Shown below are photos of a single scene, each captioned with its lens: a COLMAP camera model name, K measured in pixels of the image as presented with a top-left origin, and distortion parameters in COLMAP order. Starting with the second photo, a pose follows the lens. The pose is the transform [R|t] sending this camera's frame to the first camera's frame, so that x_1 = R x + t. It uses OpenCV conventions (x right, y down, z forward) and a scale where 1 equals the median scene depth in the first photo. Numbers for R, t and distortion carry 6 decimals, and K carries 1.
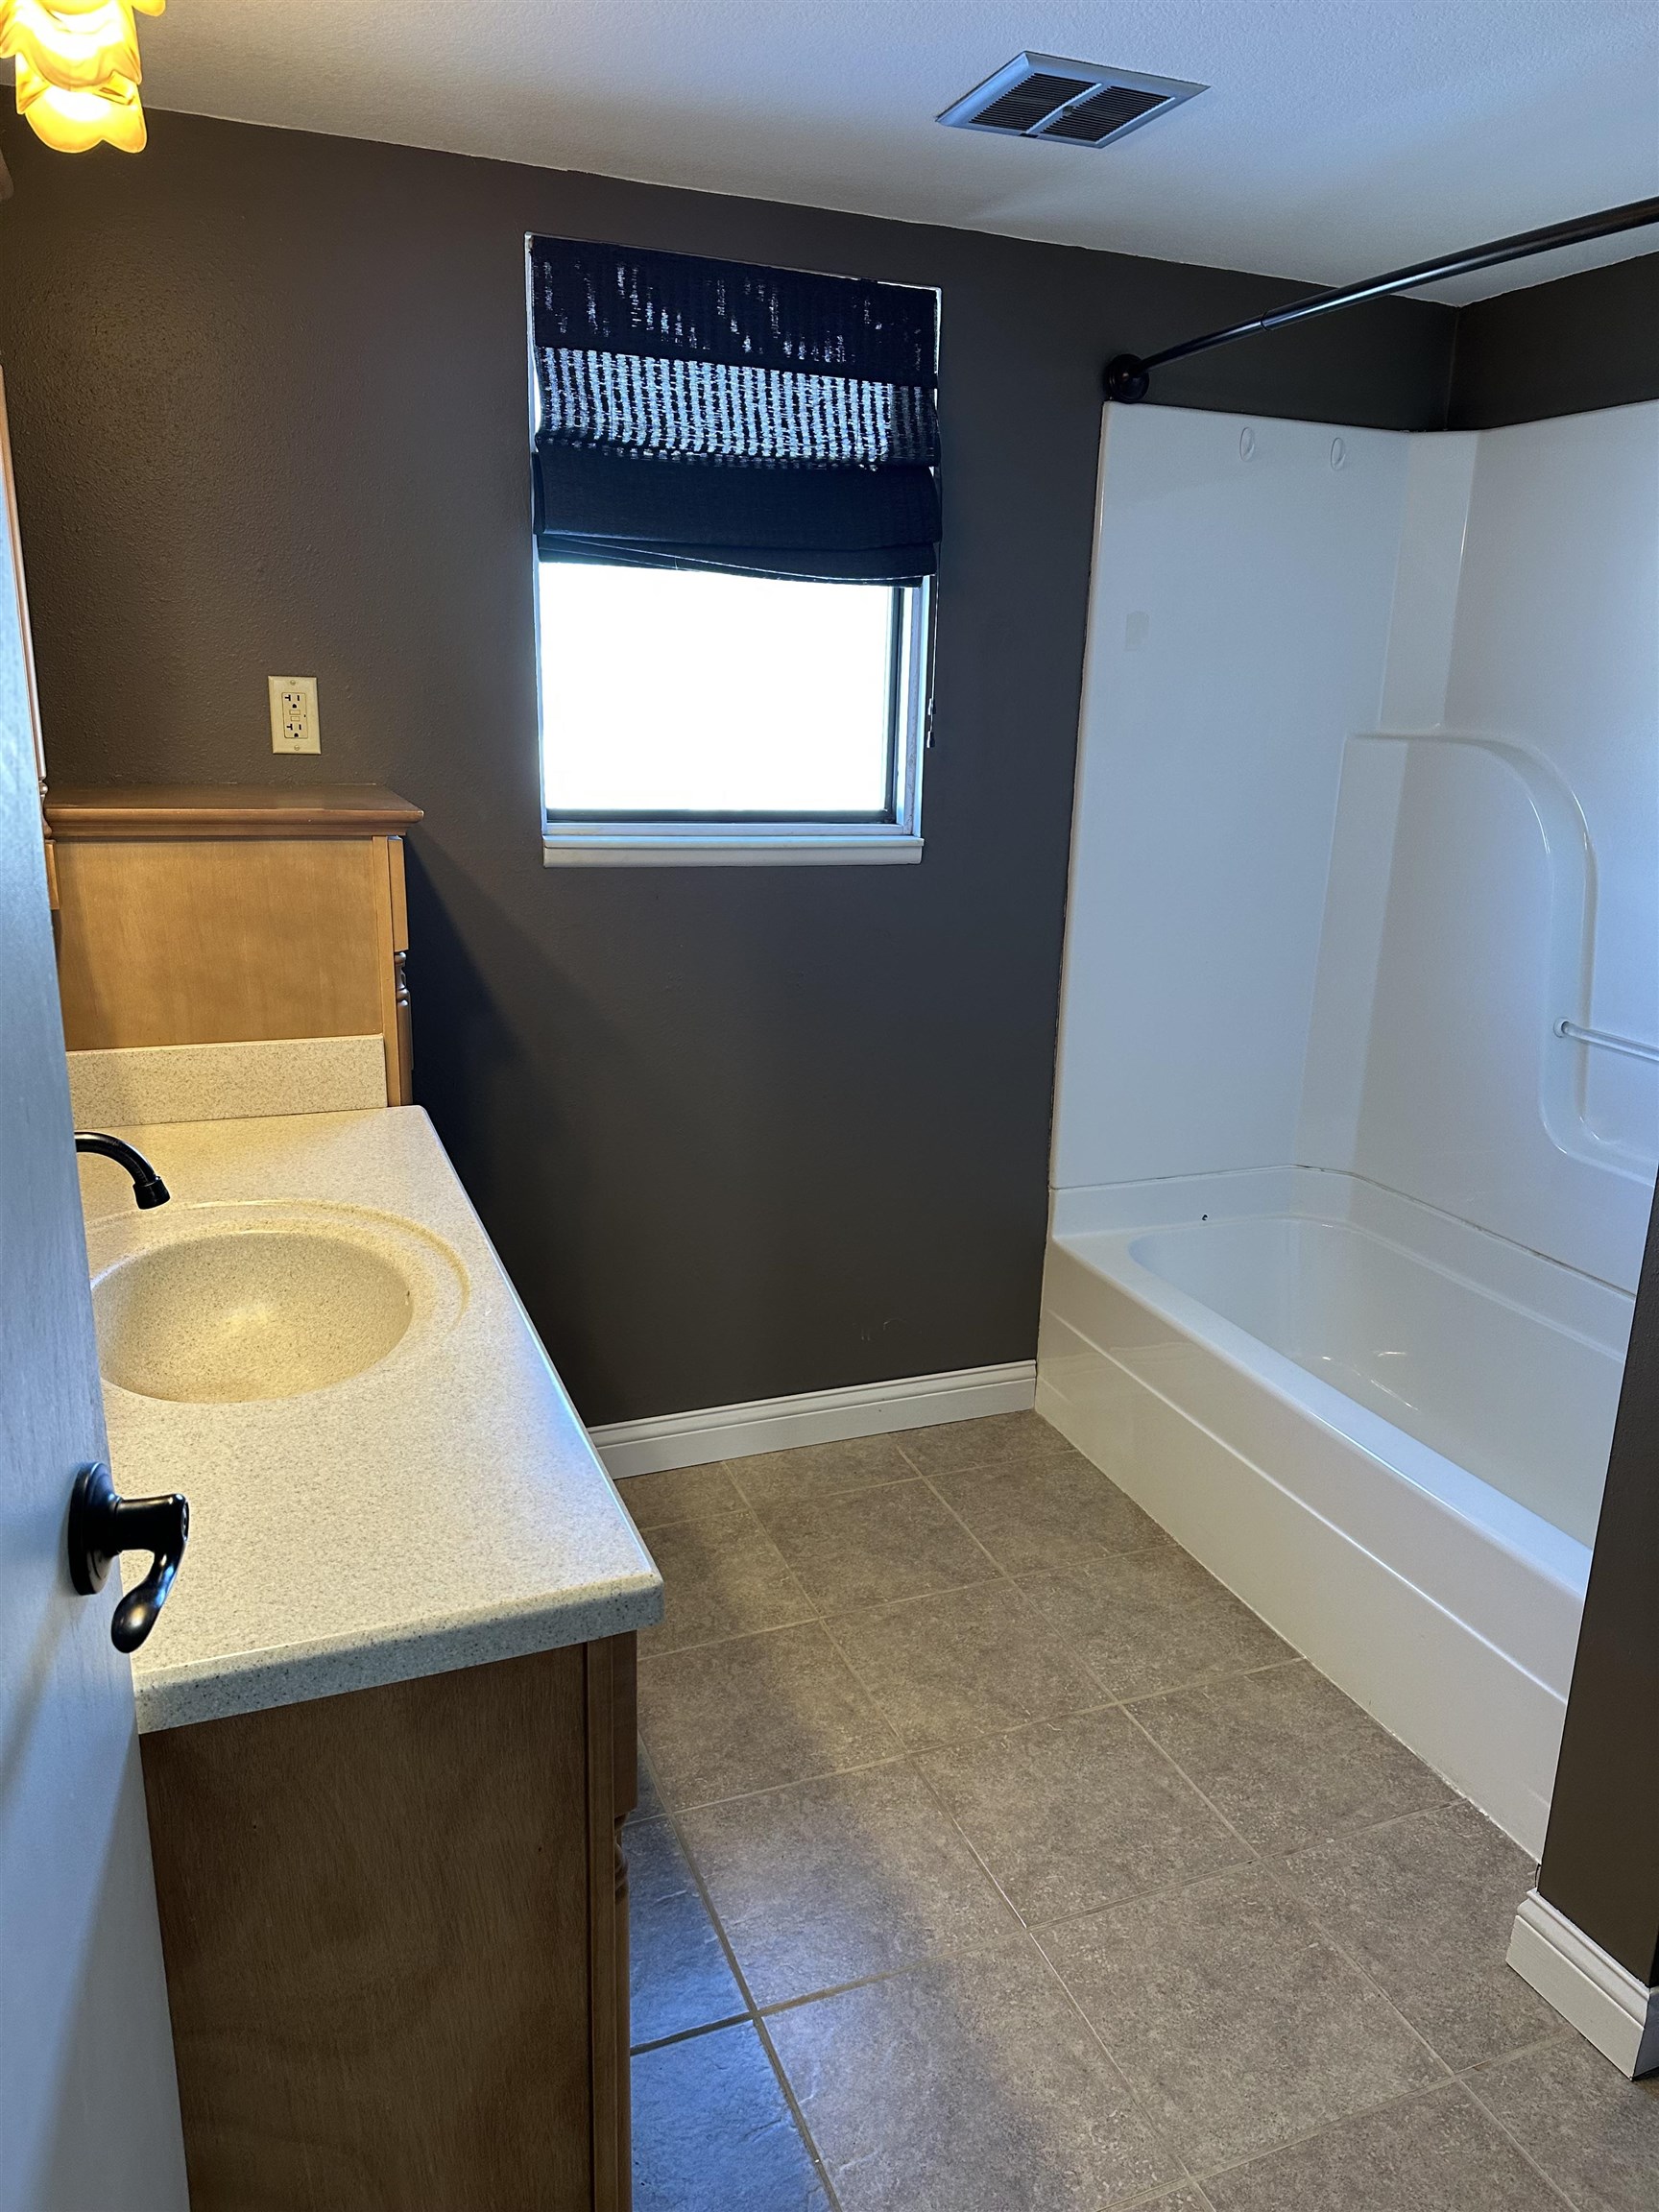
lens RADIAL K [[1538.8, 0, 828.8], [0, 1538.8, 1100.1], [0, 0, 1]] dist [0.039414, -0.060837]
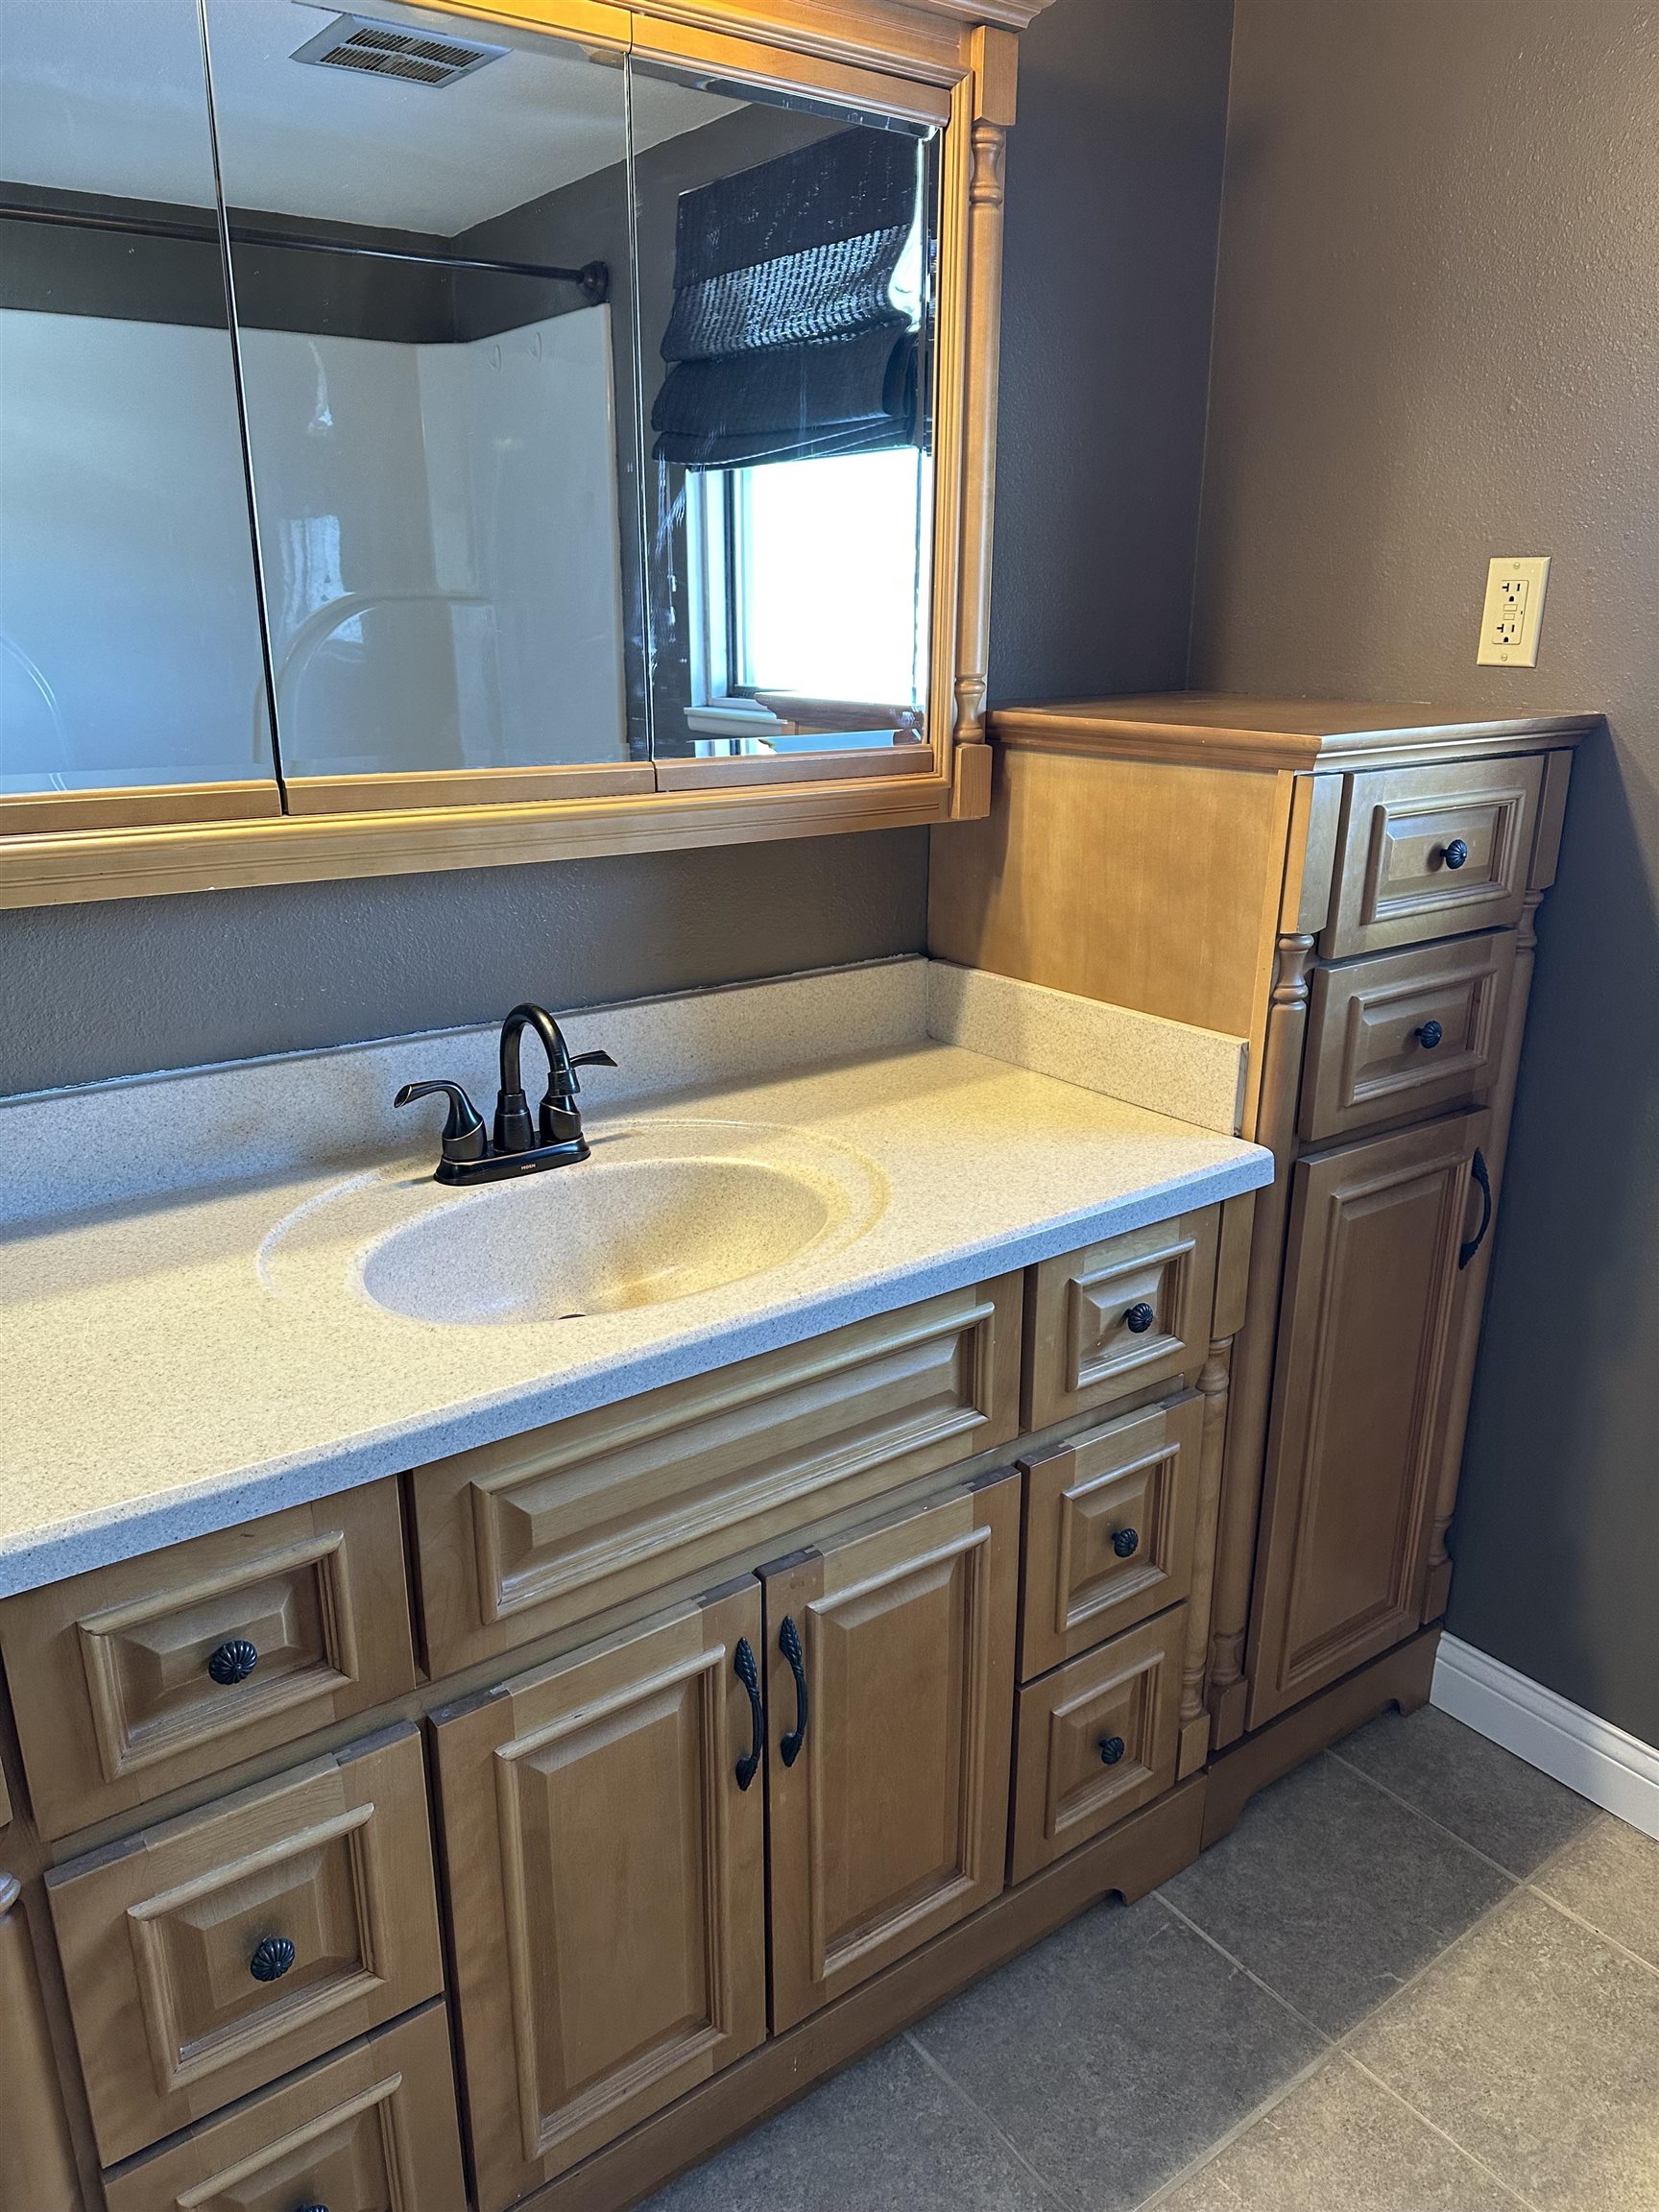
lens RADIAL K [[1538.8, 0, 822.7], [0, 1538.8, 1123.8], [0, 0, 1]] dist [0.039414, -0.060837]
pose [[0.226317, 0.273419, -0.934892, 0.374914], [-0.241426, 0.945592, 0.218105, -0.119433], [0.943660, 0.176346, 0.280014, 0.622429]]
